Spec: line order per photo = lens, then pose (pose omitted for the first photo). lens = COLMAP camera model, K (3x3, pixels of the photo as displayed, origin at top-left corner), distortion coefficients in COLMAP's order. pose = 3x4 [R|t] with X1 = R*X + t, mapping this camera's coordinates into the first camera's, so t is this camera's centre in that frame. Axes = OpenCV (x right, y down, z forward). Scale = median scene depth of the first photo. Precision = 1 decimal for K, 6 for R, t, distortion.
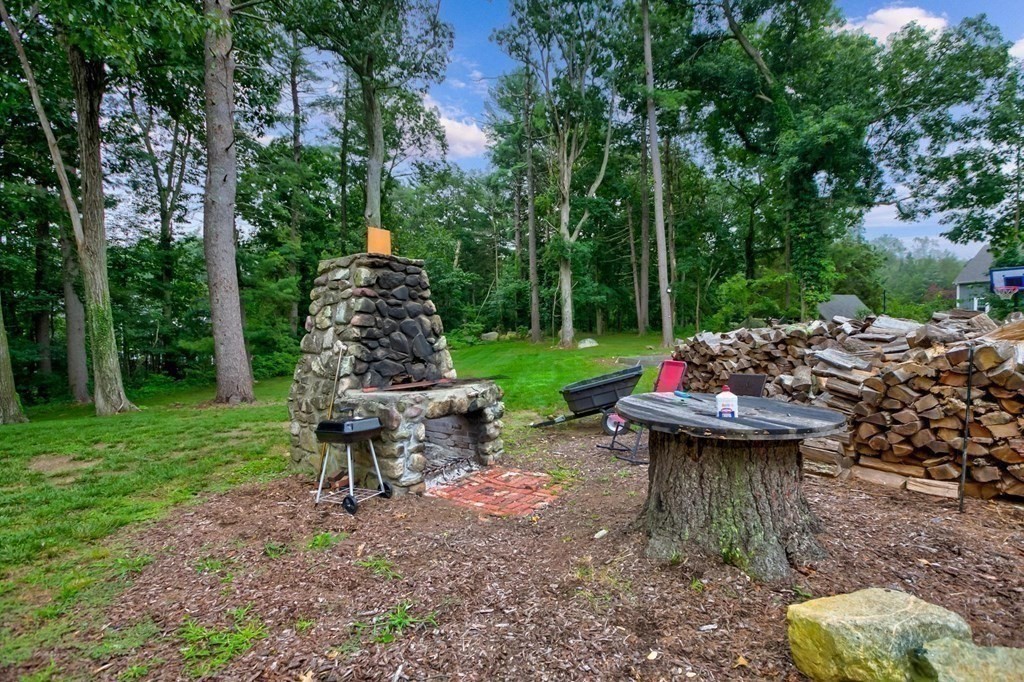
lens RADIAL K [[453.3, 0, 512.0], [0, 453.3, 341.0], [0, 0, 1]] dist [0.001449, 0.000292]
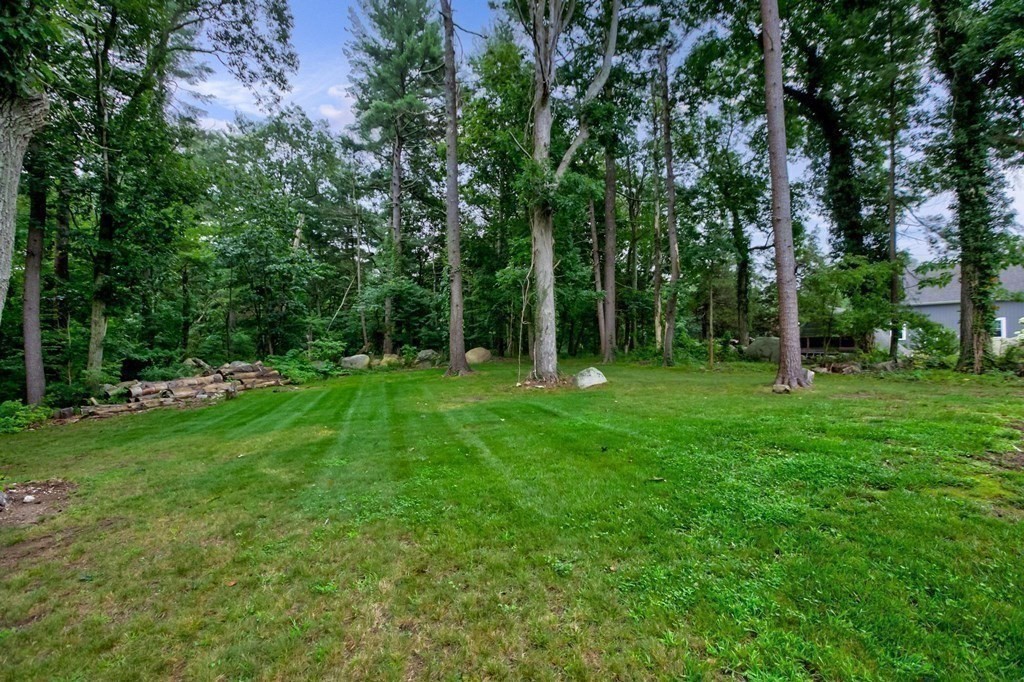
lens RADIAL K [[453.3, 0, 512.0], [0, 453.3, 341.0], [0, 0, 1]] dist [0.001449, 0.000292]
pose [[0.942934, 0.015026, 0.332641, -0.075145], [0.001546, 0.998773, -0.049498, -0.010168], [-0.332976, 0.047188, 0.941754, 0.483216]]
